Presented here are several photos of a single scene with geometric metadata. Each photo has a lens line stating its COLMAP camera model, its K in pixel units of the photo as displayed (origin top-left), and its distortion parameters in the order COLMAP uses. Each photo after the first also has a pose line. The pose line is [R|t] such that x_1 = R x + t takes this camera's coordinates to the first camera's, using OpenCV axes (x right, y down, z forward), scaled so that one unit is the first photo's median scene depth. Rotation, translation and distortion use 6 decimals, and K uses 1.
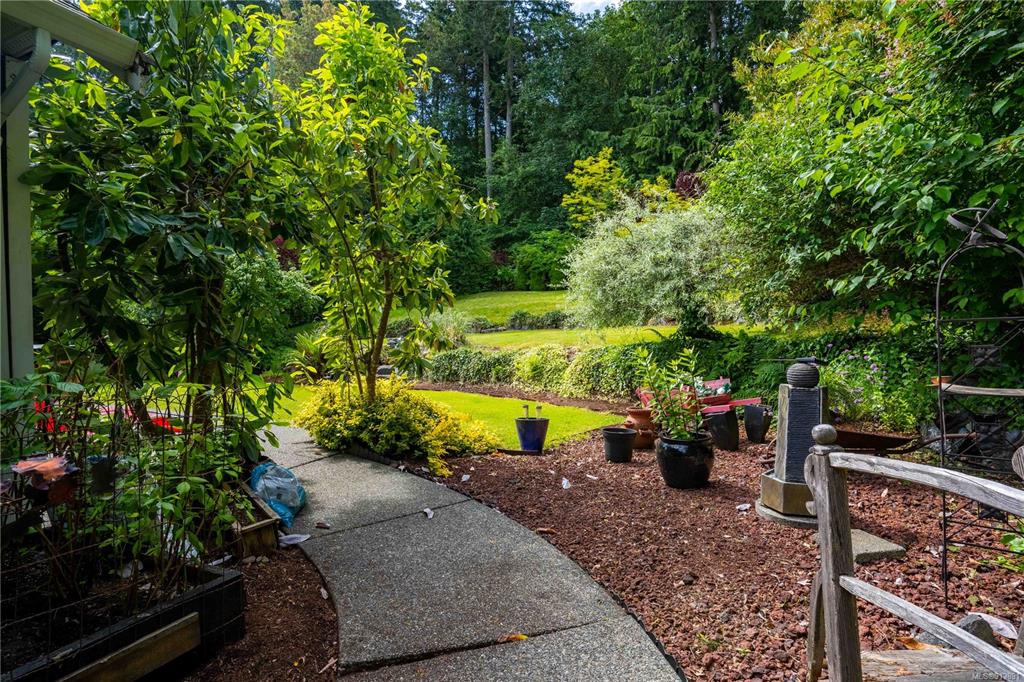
lens RADIAL K [[528.7, 0, 516.8], [0, 528.7, 329.1], [0, 0, 1]] dist [-0.031545, -0.000343]
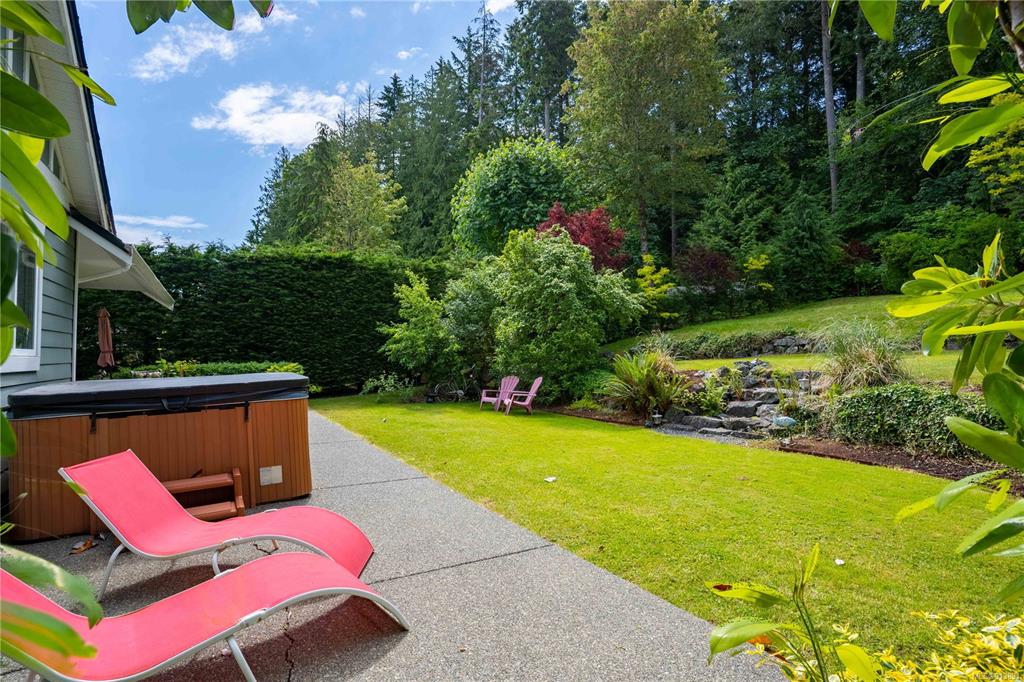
lens RADIAL K [[528.7, 0, 516.8], [0, 528.7, 329.1], [0, 0, 1]] dist [-0.031545, -0.000343]
pose [[0.844835, -0.016088, -0.534785, -0.049330], [0.000071, 0.999551, -0.029958, -0.001659], [0.535027, 0.025272, 0.844457, 0.105957]]
